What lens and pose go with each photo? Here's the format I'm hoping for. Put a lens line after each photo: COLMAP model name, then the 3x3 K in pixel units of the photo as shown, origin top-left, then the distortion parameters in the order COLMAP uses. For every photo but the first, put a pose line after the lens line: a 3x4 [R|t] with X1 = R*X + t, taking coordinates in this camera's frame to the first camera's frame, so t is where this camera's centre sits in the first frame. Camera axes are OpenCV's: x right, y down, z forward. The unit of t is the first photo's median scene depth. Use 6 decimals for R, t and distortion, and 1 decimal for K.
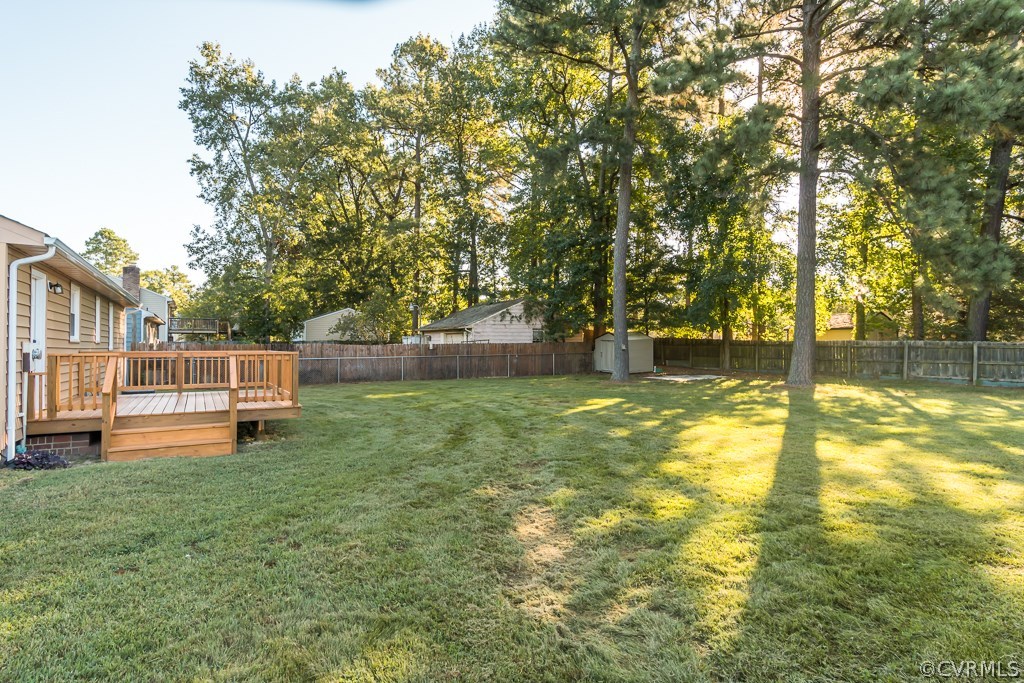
lens RADIAL K [[552.5, 0, 506.7], [0, 552.5, 342.8], [0, 0, 1]] dist [0.006031, 0.000355]
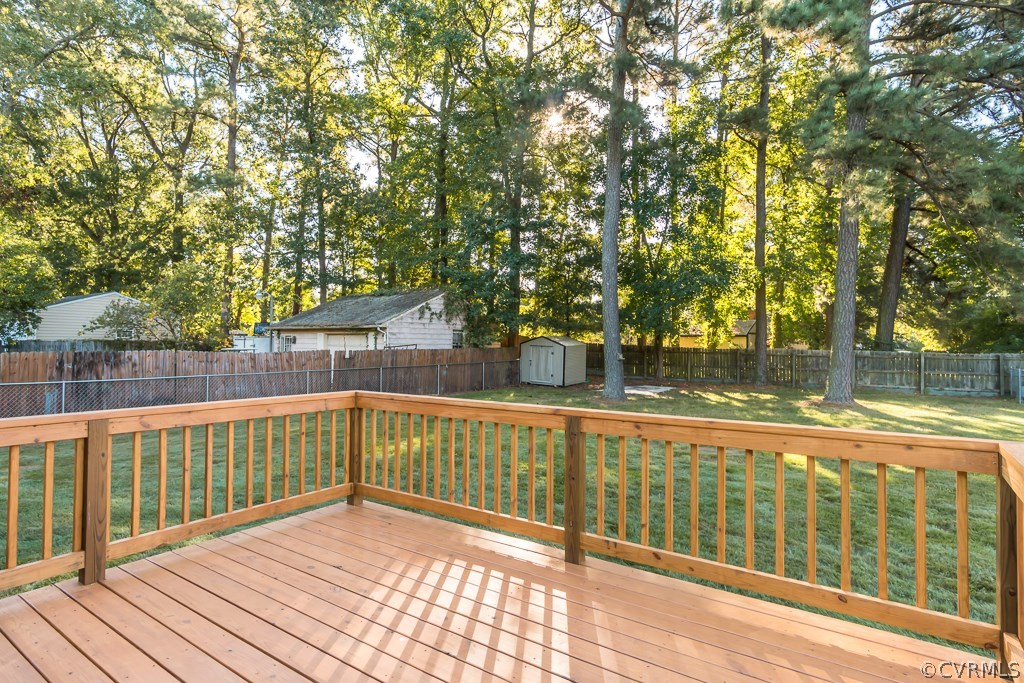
lens RADIAL K [[552.5, 0, 516.7], [0, 552.5, 339.1], [0, 0, 1]] dist [0.006031, 0.000355]
pose [[0.904837, 0.013267, 0.425551, -0.201579], [-0.010420, 0.999905, -0.009018, -0.006649], [-0.425630, 0.003725, 0.904890, 0.267212]]
